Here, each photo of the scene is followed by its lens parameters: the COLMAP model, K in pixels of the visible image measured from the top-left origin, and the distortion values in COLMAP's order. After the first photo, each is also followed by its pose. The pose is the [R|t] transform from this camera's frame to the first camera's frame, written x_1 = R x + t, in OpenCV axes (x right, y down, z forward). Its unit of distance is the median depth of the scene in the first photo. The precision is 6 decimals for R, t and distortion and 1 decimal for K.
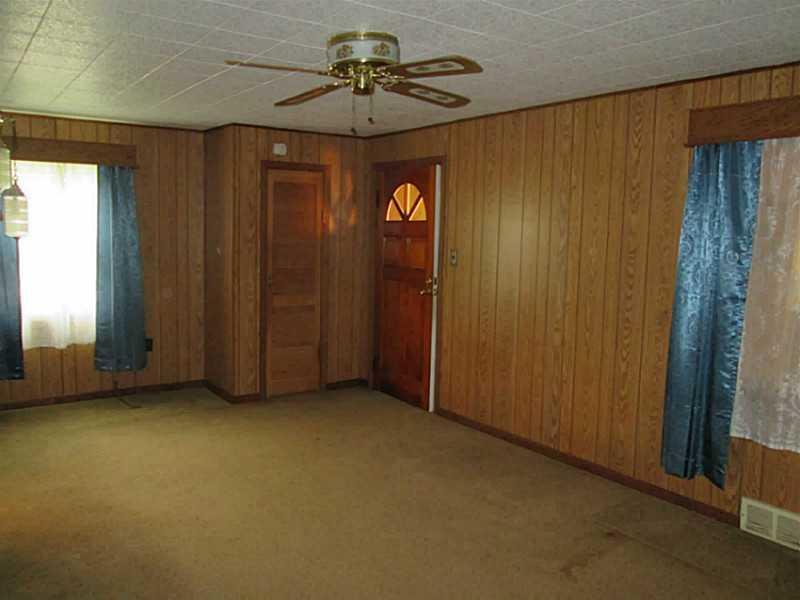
lens RADIAL K [[673.9, 0, 394.2], [0, 673.9, 301.5], [0, 0, 1]] dist [-0.013884, 0.012329]
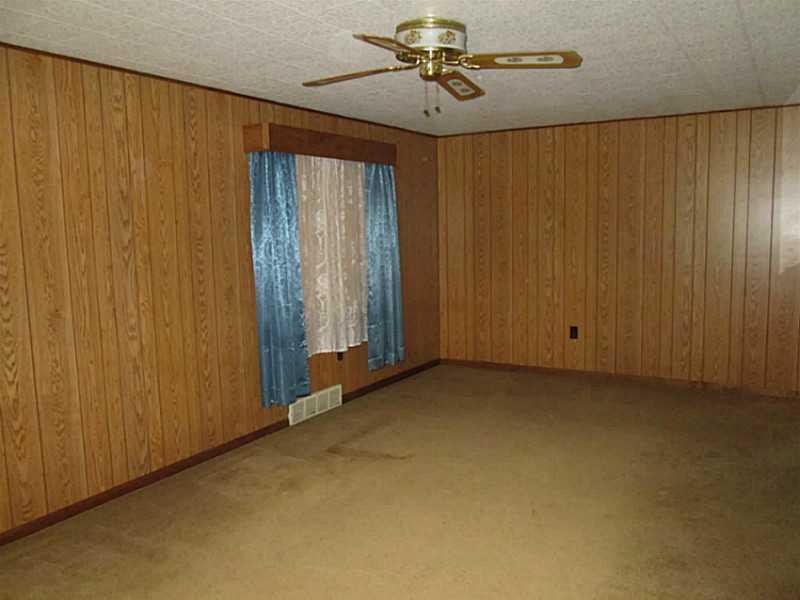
lens RADIAL K [[673.9, 0, 403.4], [0, 673.9, 298.6], [0, 0, 1]] dist [-0.013884, 0.012329]
pose [[-0.421170, -0.112297, 0.900003, -0.734965], [0.111152, 0.978435, 0.174098, -0.128987], [-0.900145, 0.173362, -0.399605, 1.137013]]
